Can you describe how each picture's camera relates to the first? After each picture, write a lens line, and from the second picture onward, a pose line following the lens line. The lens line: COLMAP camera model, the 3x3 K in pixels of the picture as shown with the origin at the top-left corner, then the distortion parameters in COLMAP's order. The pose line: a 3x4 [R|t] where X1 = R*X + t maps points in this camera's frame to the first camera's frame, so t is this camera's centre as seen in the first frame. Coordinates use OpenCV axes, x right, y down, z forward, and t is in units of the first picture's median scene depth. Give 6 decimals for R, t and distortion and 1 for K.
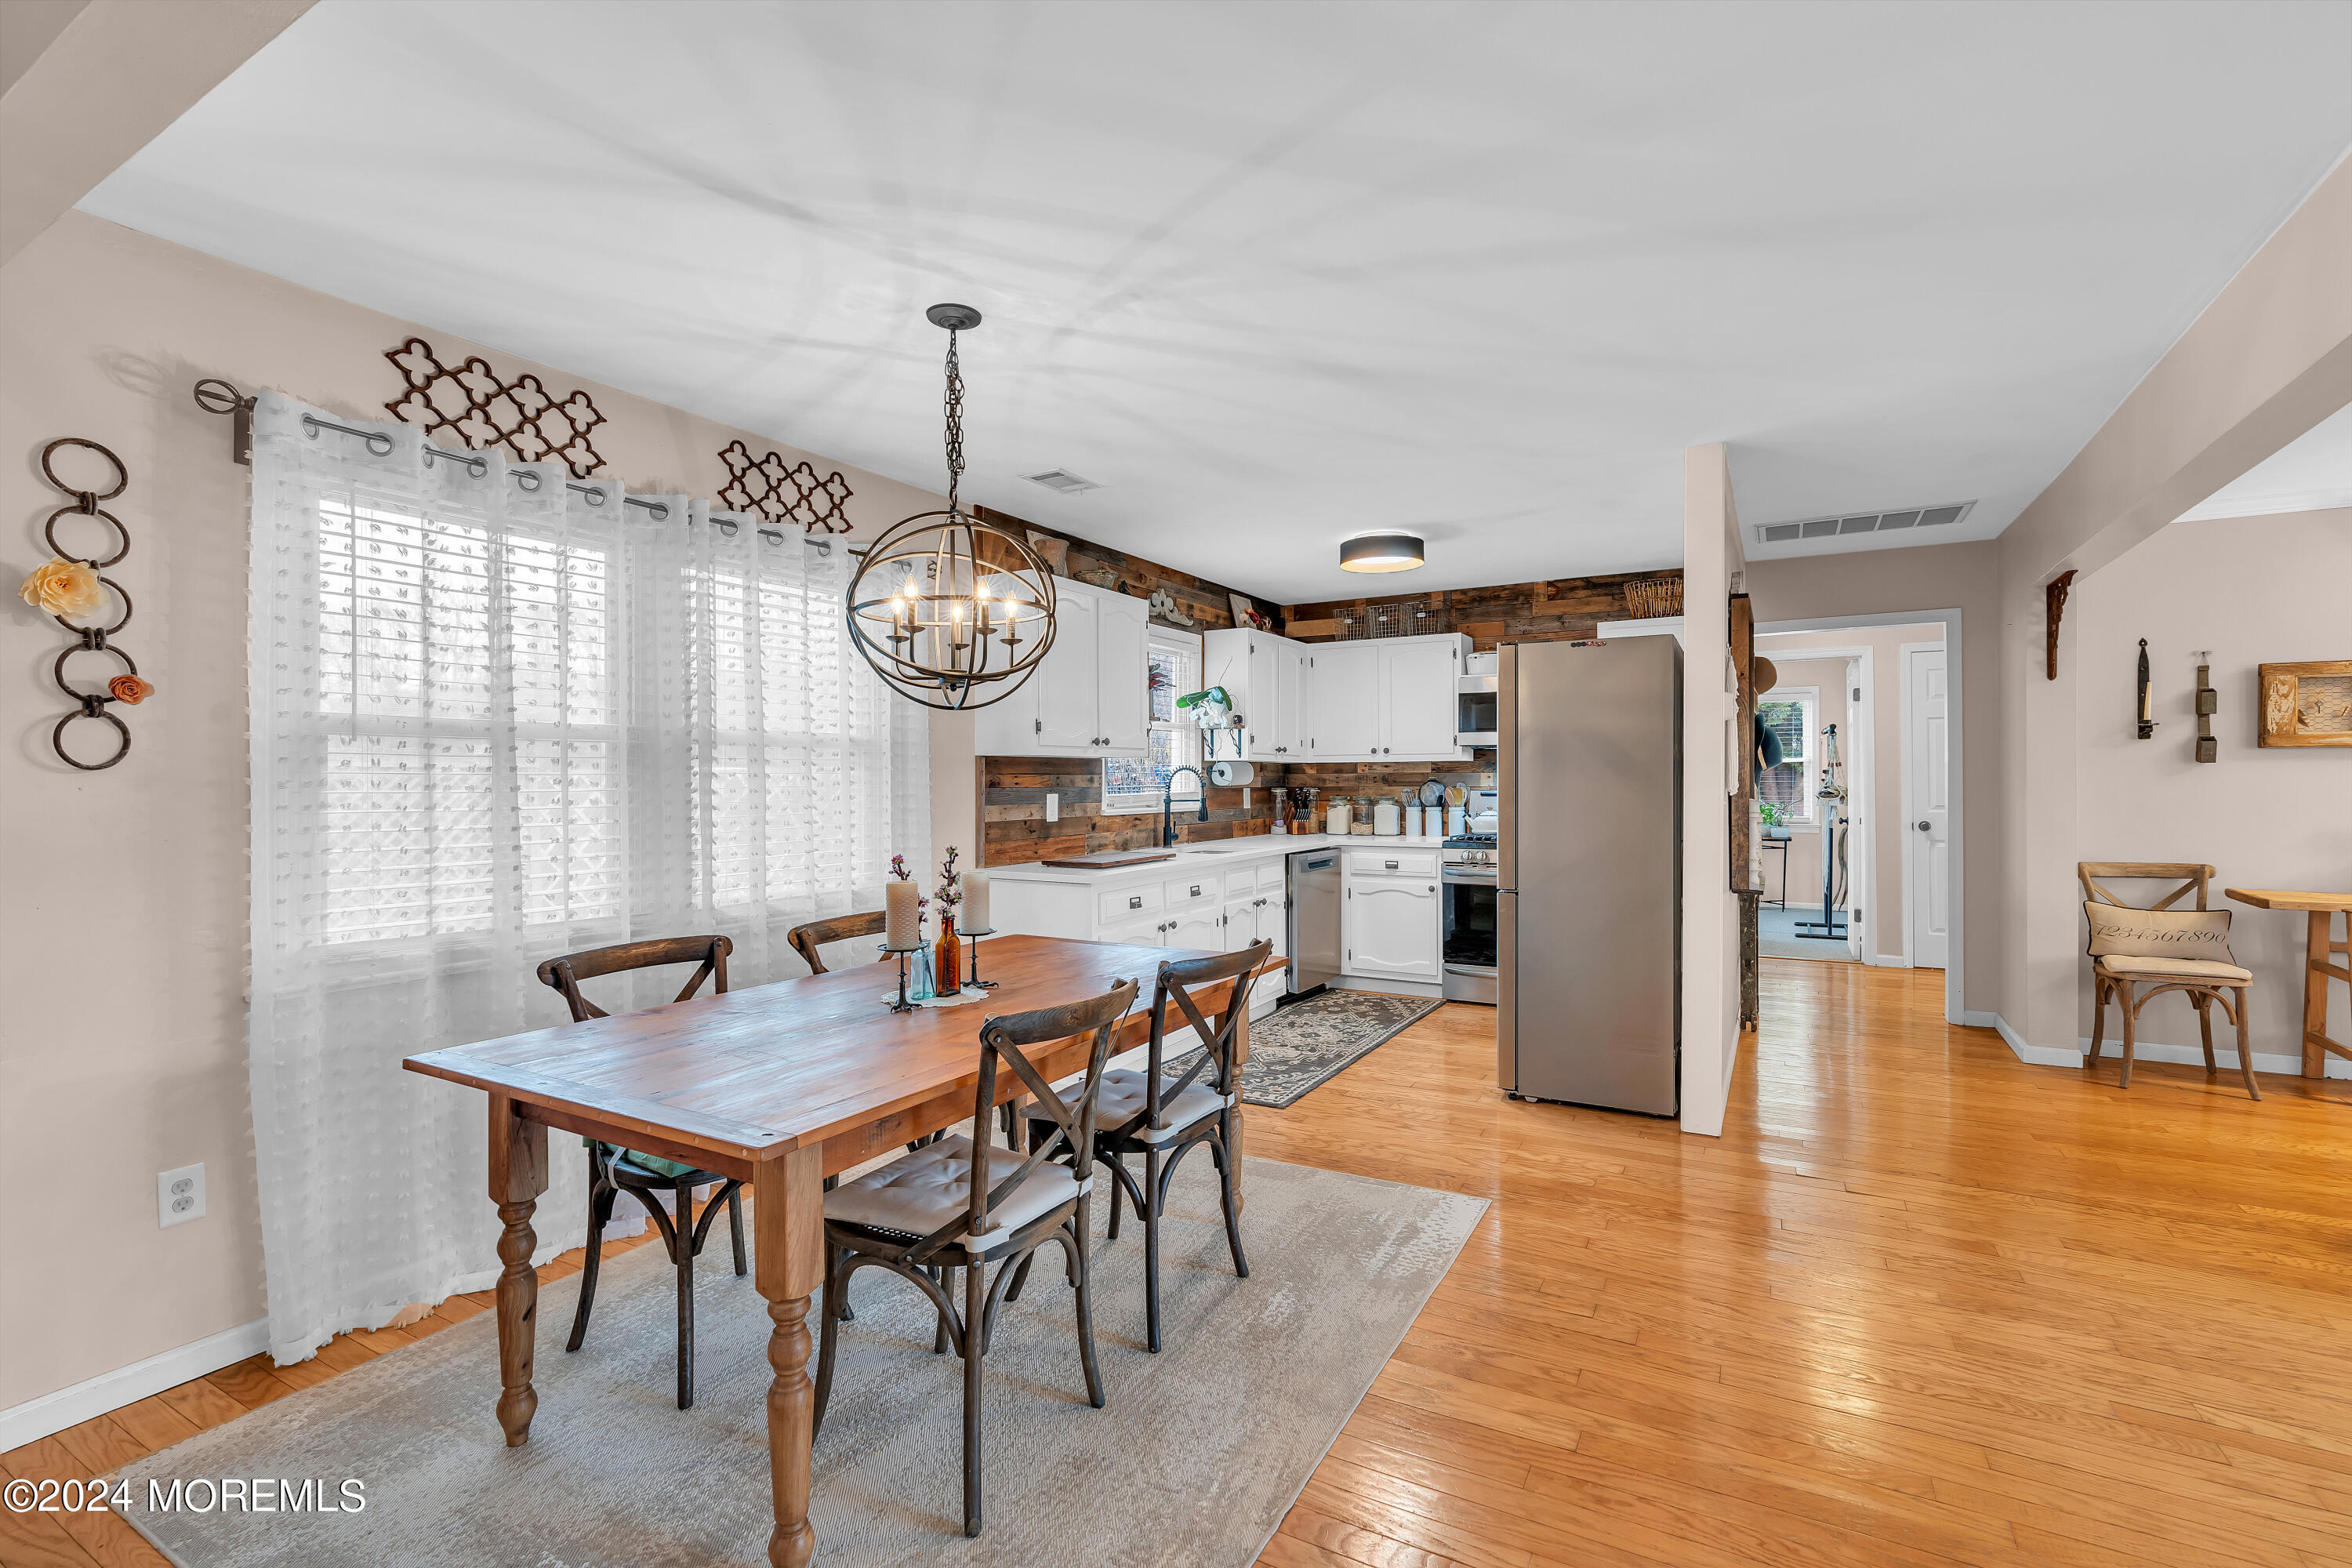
lens RADIAL K [[1045.5, 0, 1183.1], [0, 1045.5, 779.2], [0, 0, 1]] dist [-0.001627, 0.000680]
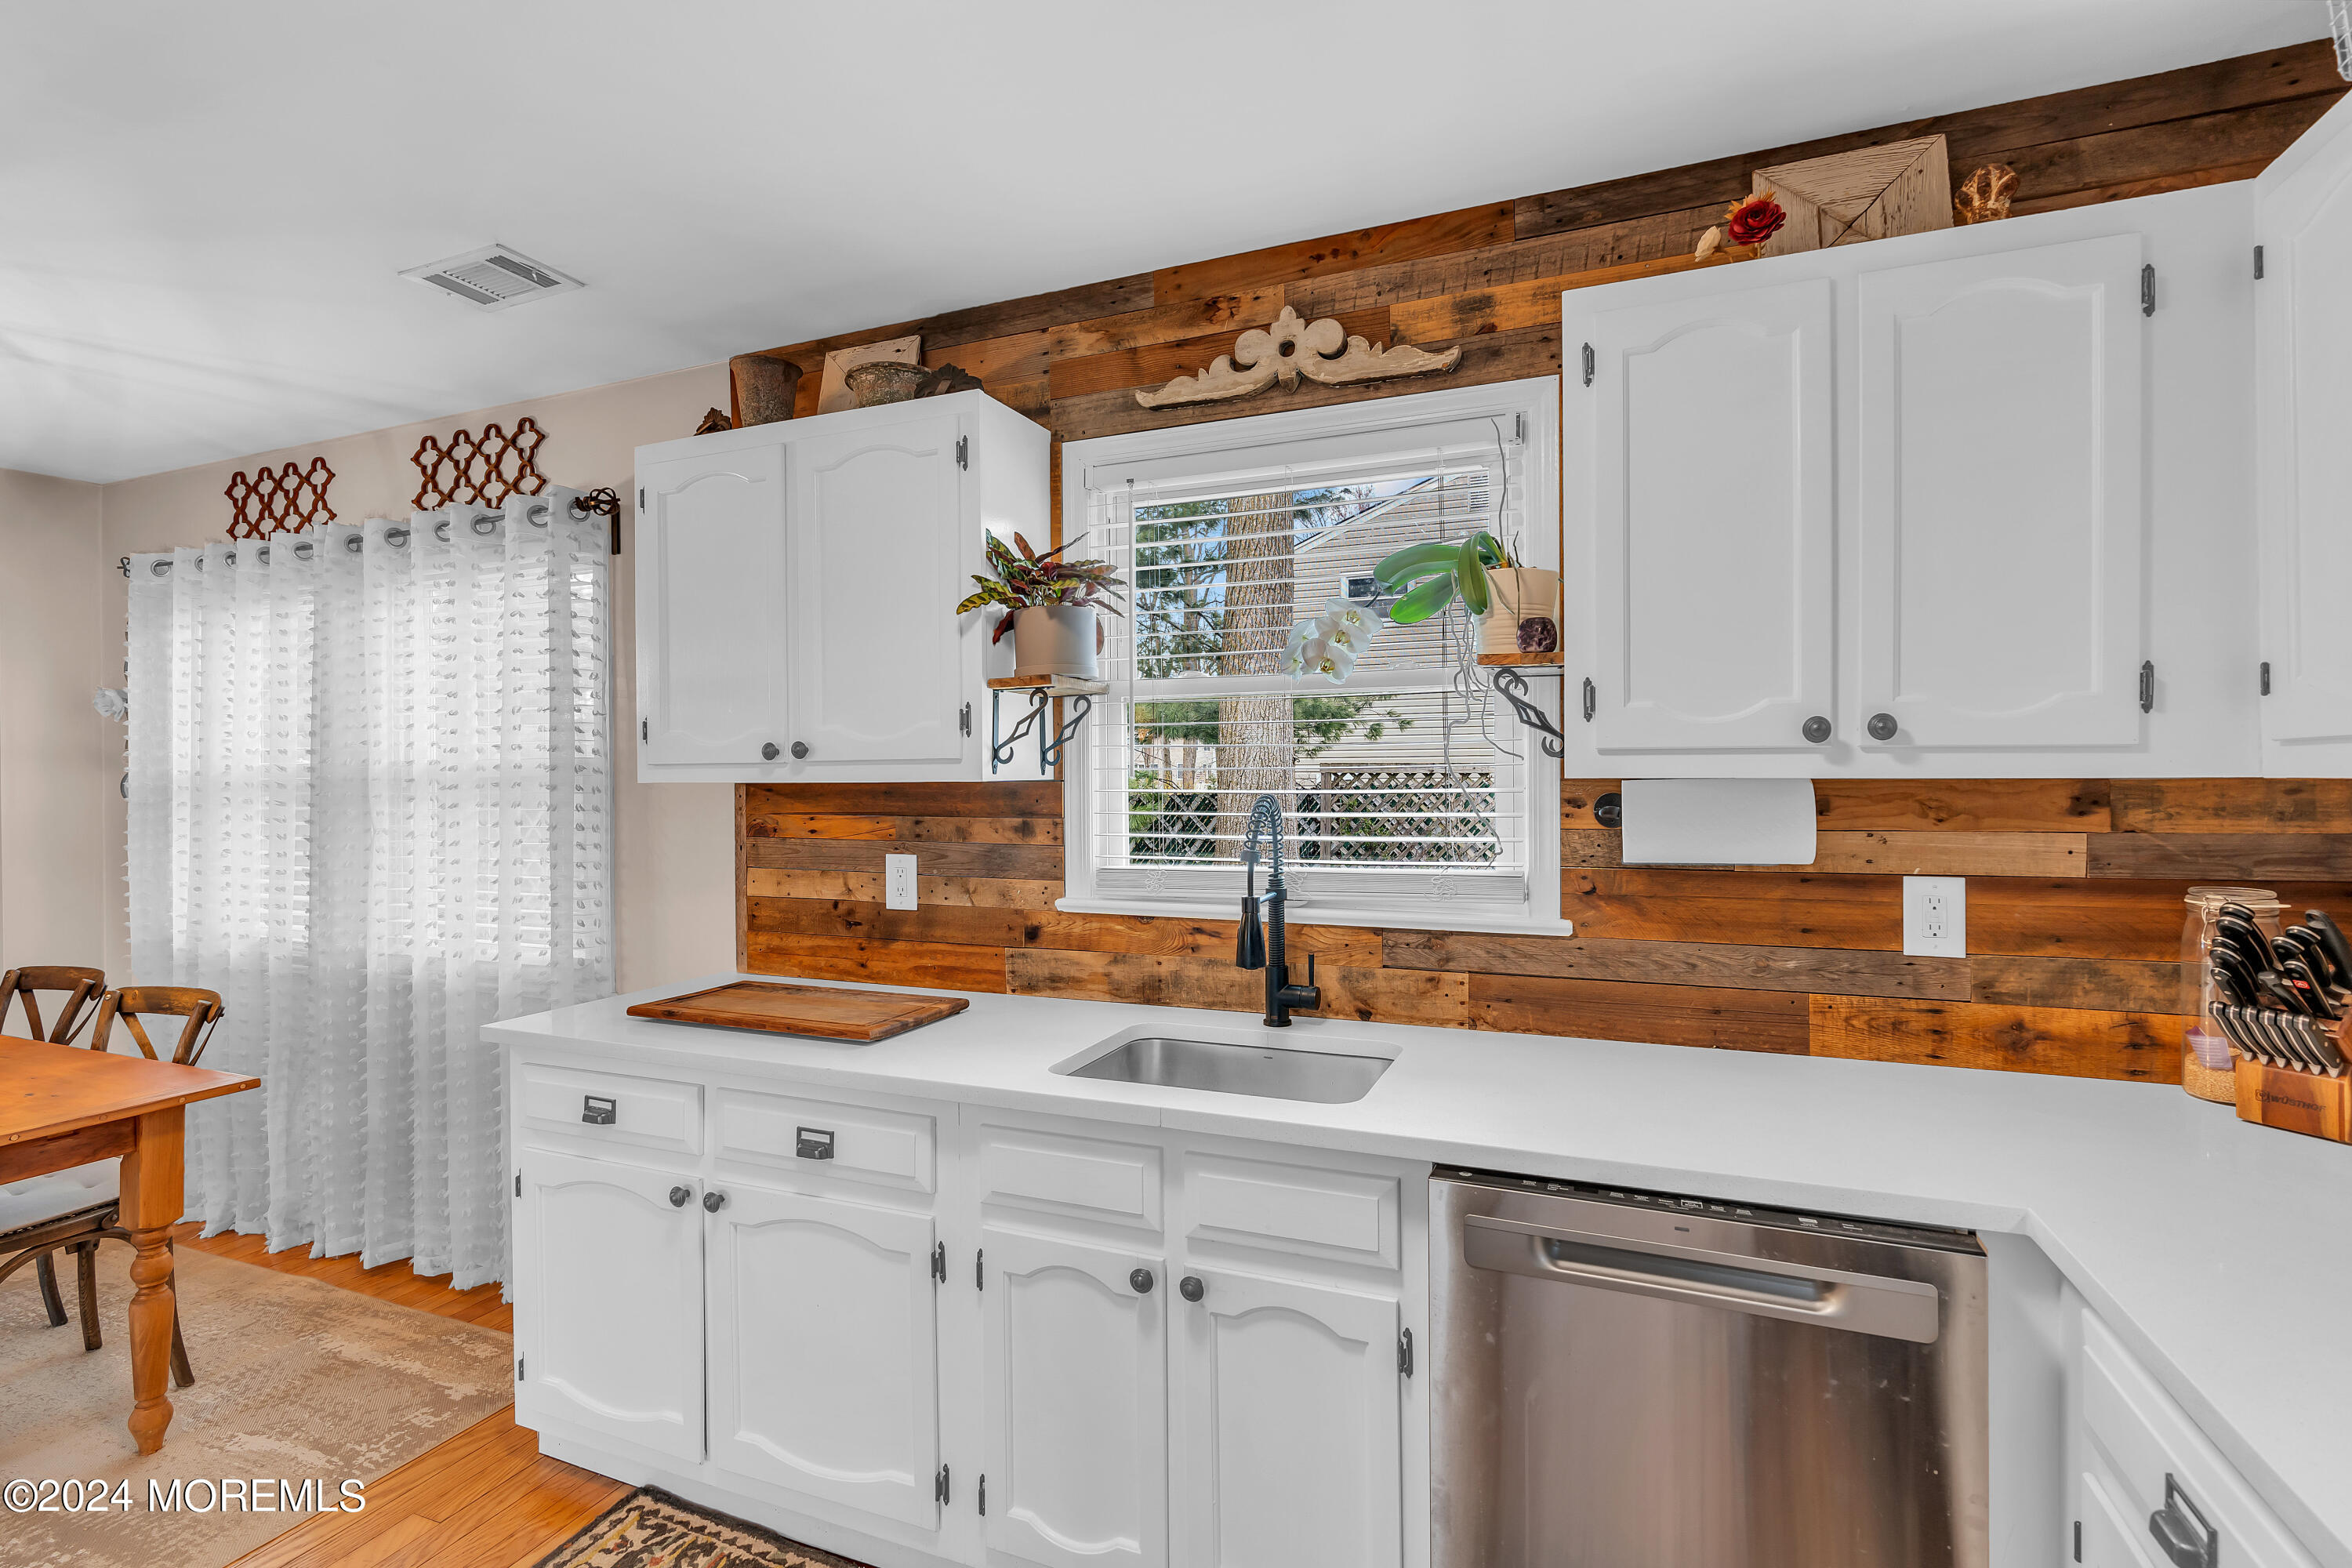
lens RADIAL K [[1084.8, 0, 1188.5], [0, 1084.8, 780.8], [0, 0, 1]] dist [-0.013685, -0.000351]
pose [[0.141791, 0.006913, -0.989873, 0.407565], [0.003709, 0.999965, 0.007515, -0.024584], [0.989890, -0.004737, 0.141760, 1.069883]]
